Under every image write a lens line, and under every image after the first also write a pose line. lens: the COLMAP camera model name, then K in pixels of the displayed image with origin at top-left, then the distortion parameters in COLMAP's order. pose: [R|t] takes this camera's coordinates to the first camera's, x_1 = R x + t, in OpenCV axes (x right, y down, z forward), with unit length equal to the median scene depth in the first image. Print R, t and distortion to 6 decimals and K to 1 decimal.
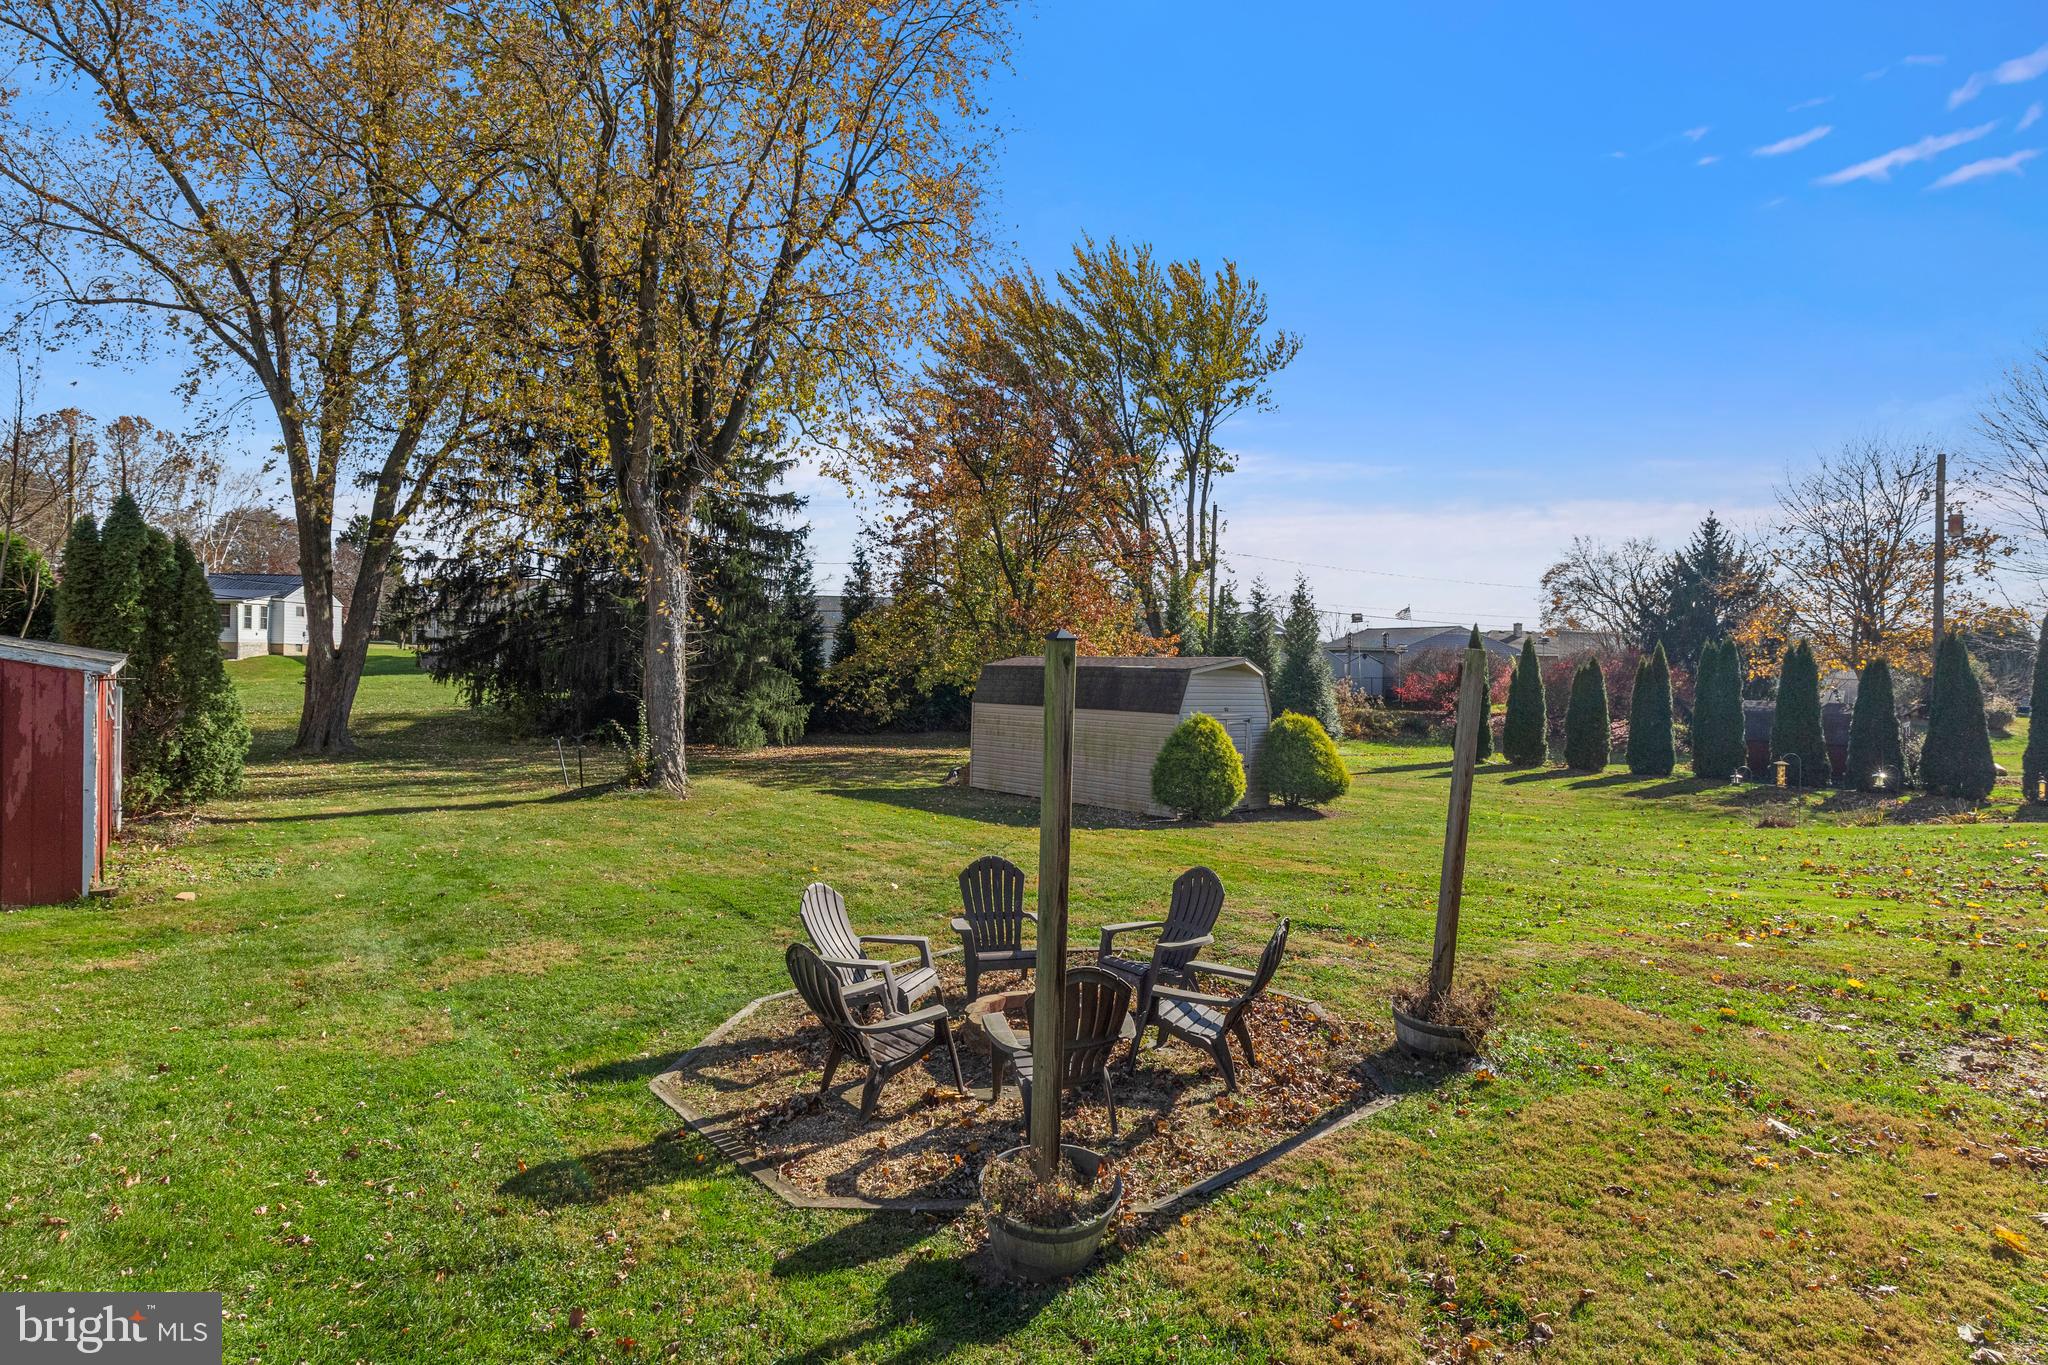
lens RADIAL K [[993.8, 0, 1025.8], [0, 993.8, 650.7], [0, 0, 1]] dist [-0.002302, 0.000386]
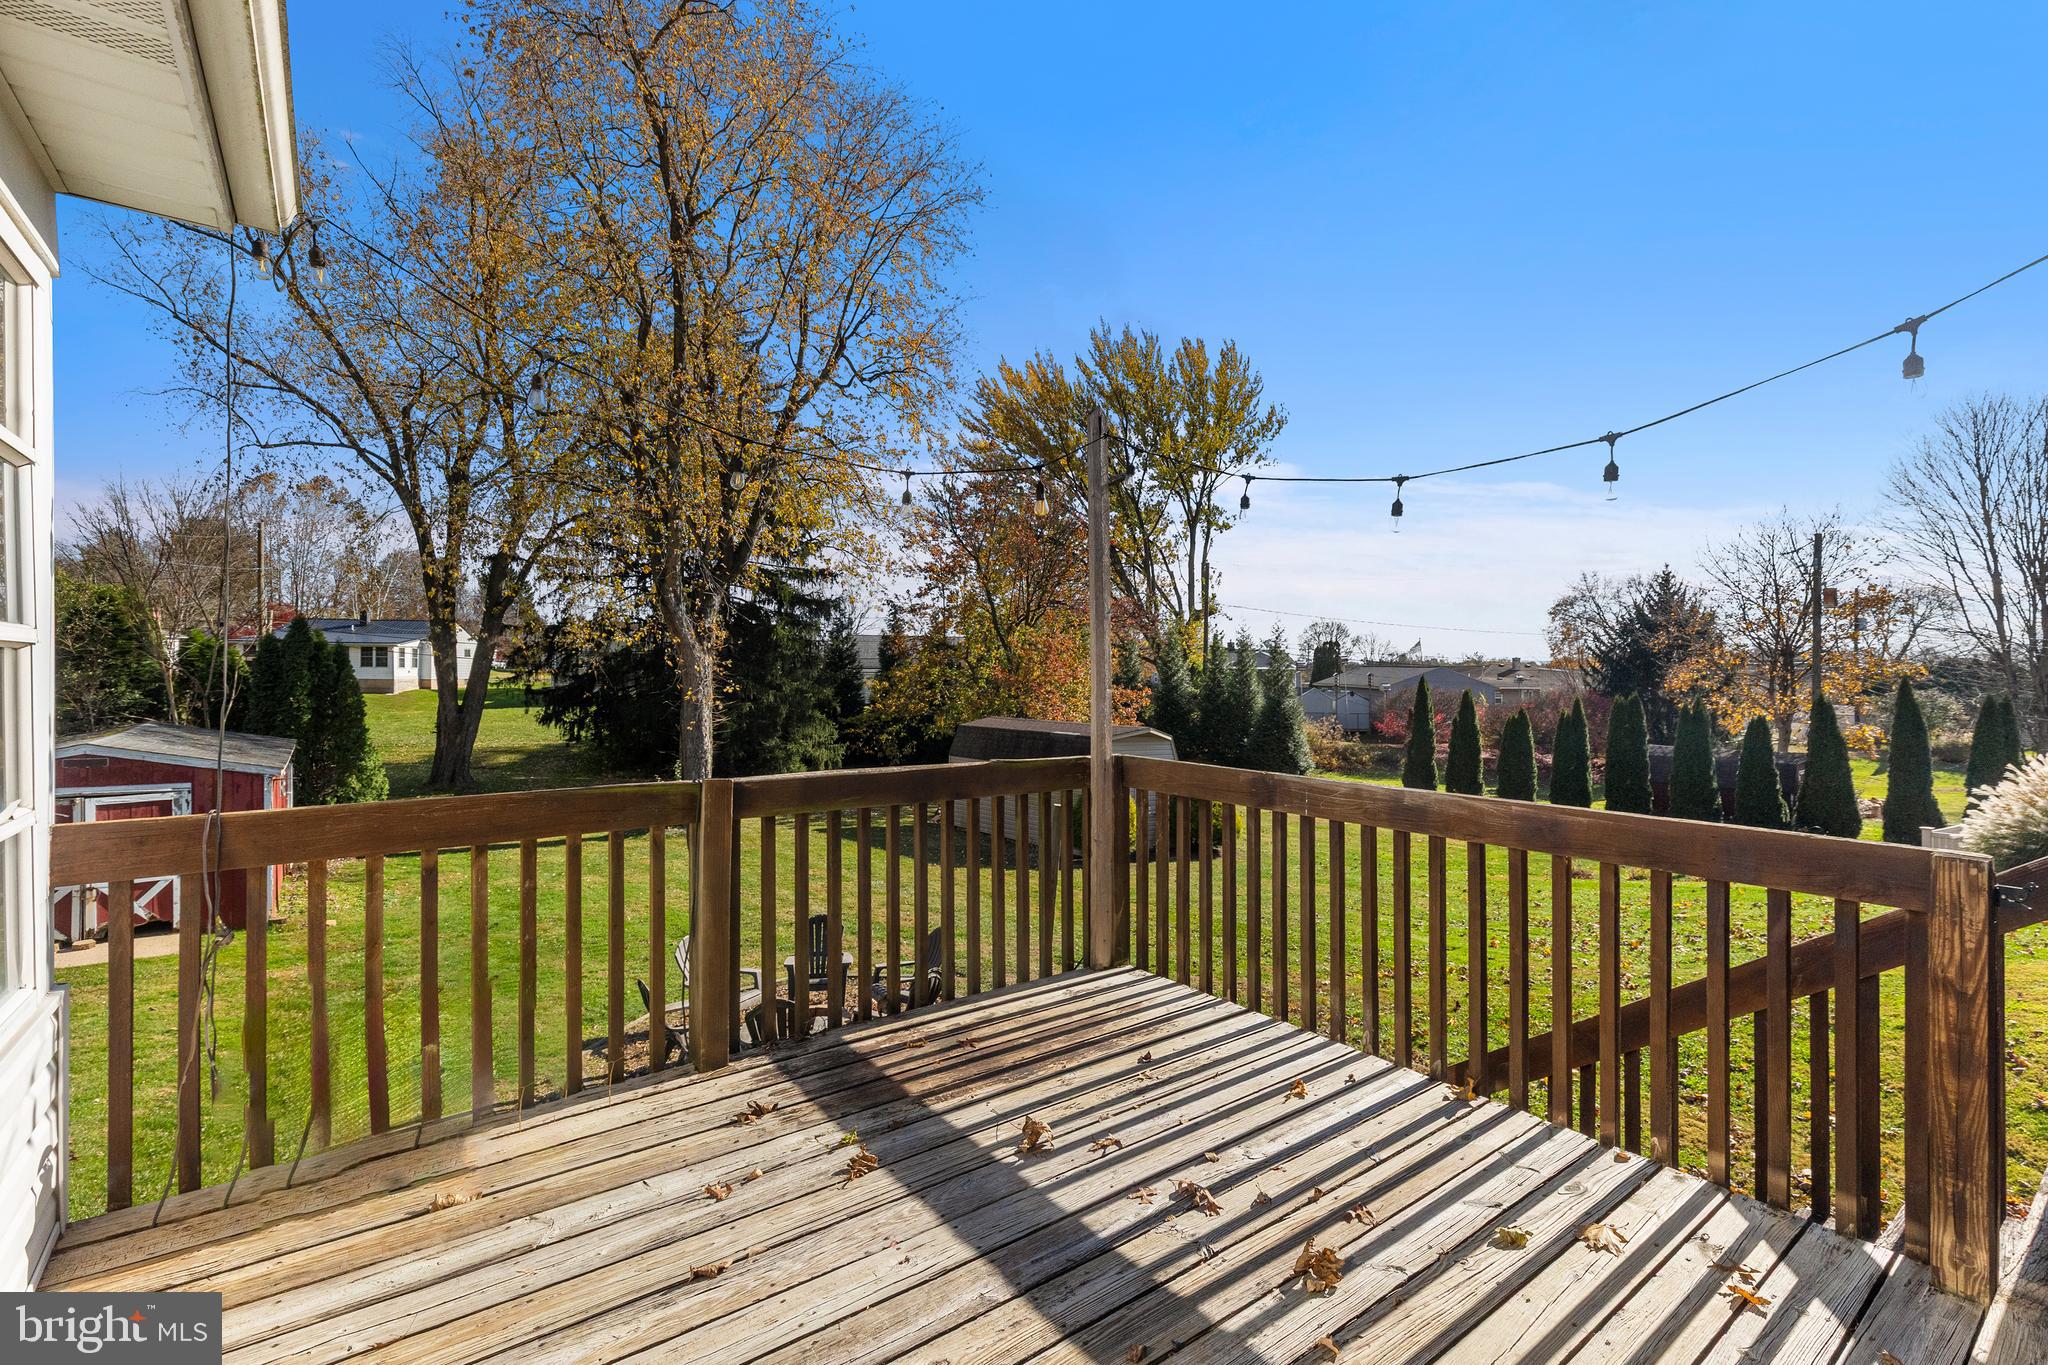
lens RADIAL K [[917.8, 0, 1017.8], [0, 917.8, 672.5], [0, 0, 1]] dist [0.010929, 0.000022]
pose [[0.996678, -0.002376, -0.081402, 0.078268], [0.002766, 0.999985, 0.004676, -0.035188], [0.081390, -0.004886, 0.996670, -0.078594]]
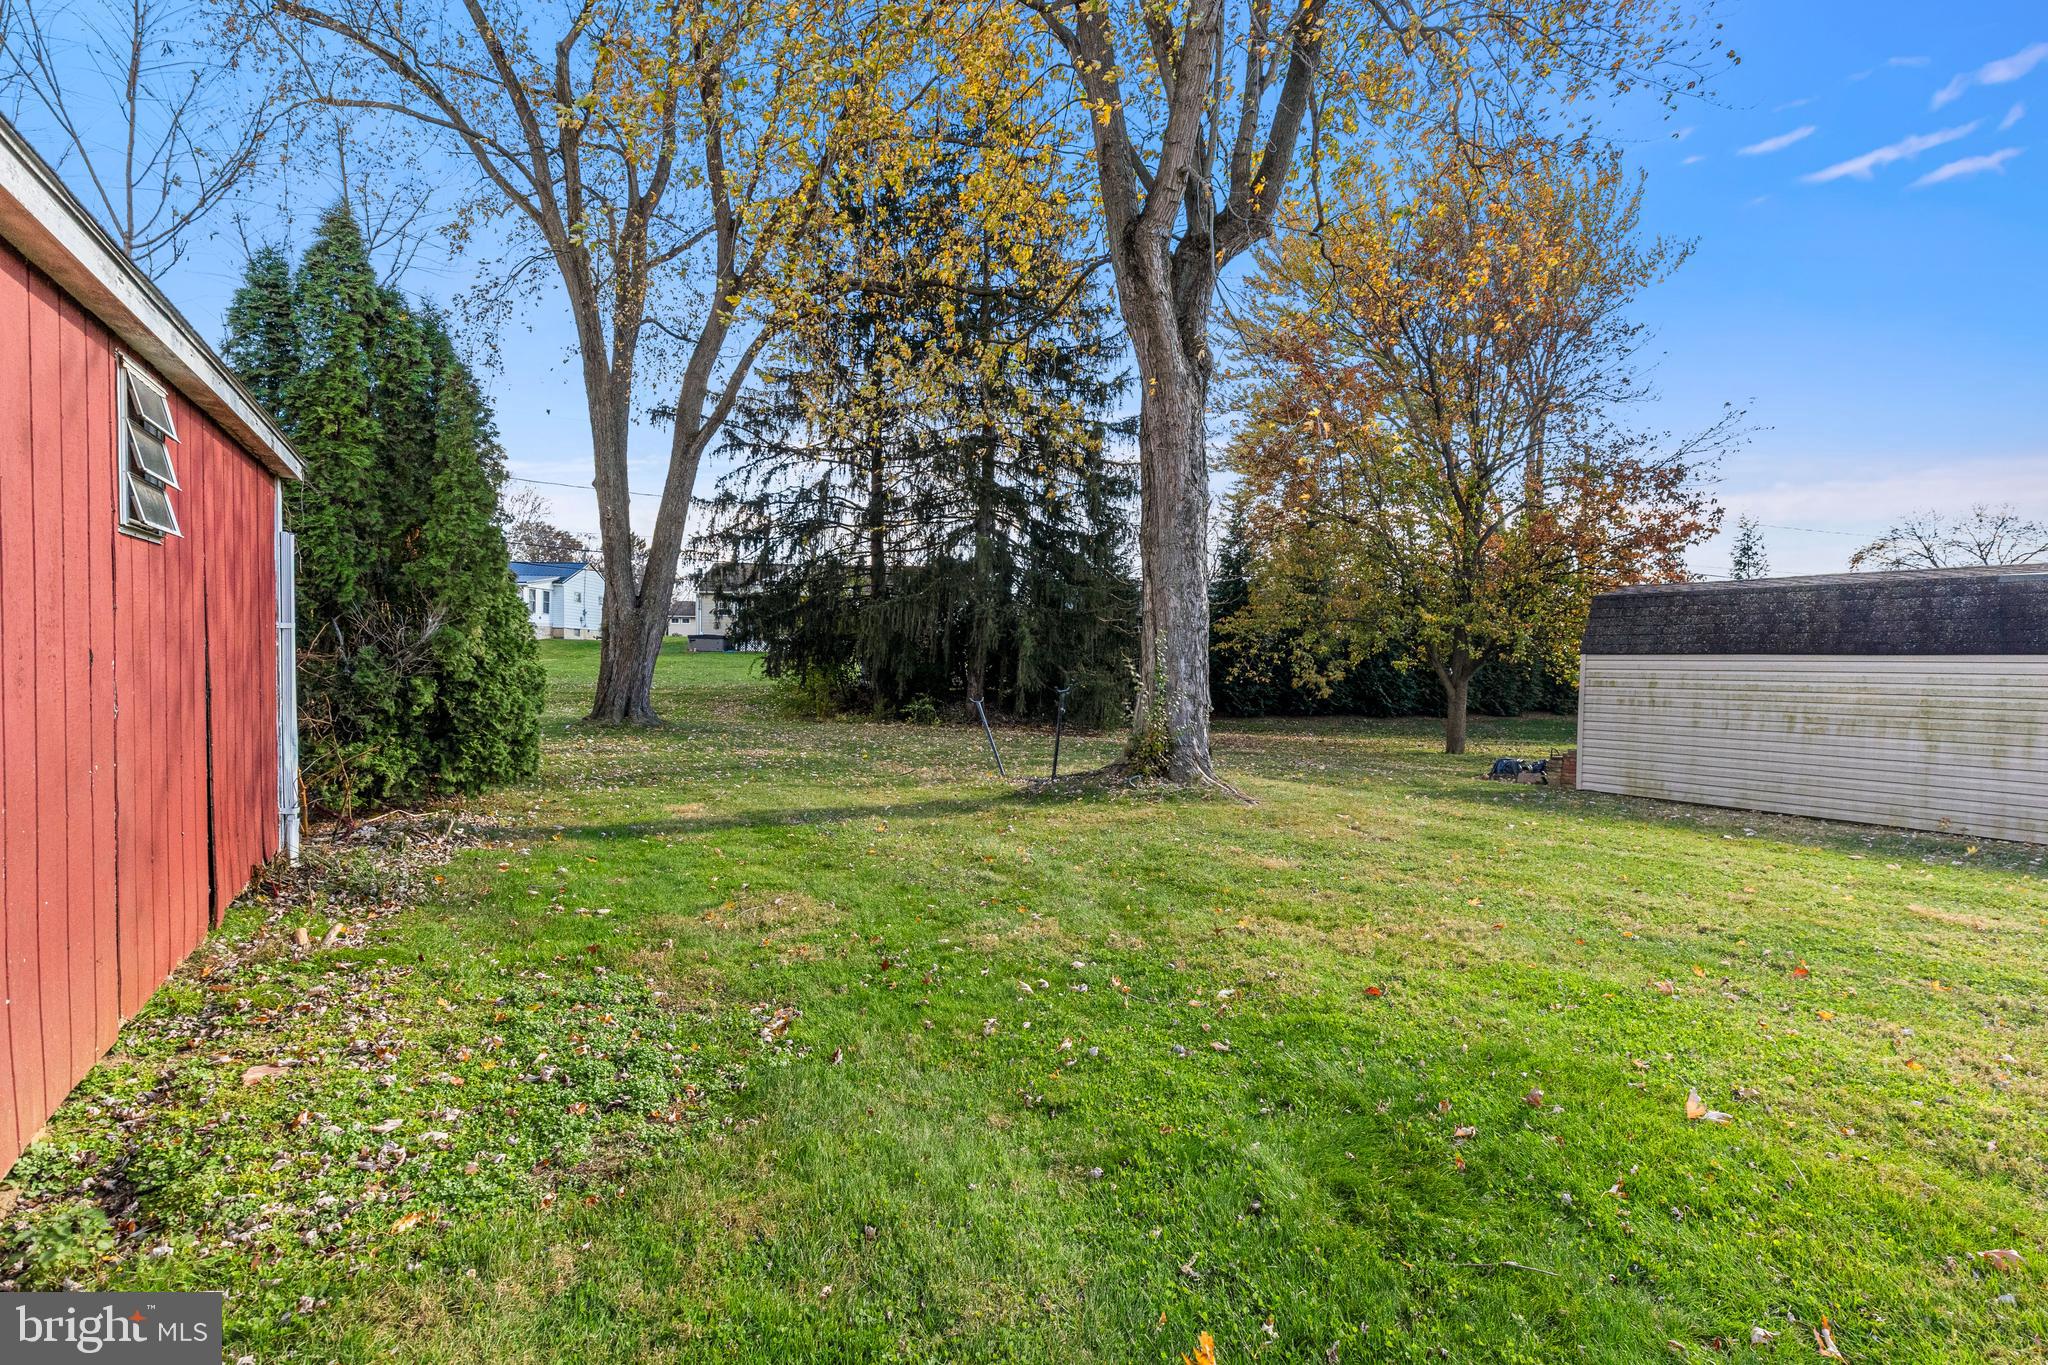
lens RADIAL K [[936.6, 0, 1055.3], [0, 936.6, 675.7], [0, 0, 1]] dist [0.000112, -0.000676]
pose [[0.988062, 0.005067, -0.153975, -0.185404], [-0.000940, 0.999639, 0.026868, 0.031724], [0.154055, -0.026403, 0.987709, 0.231159]]
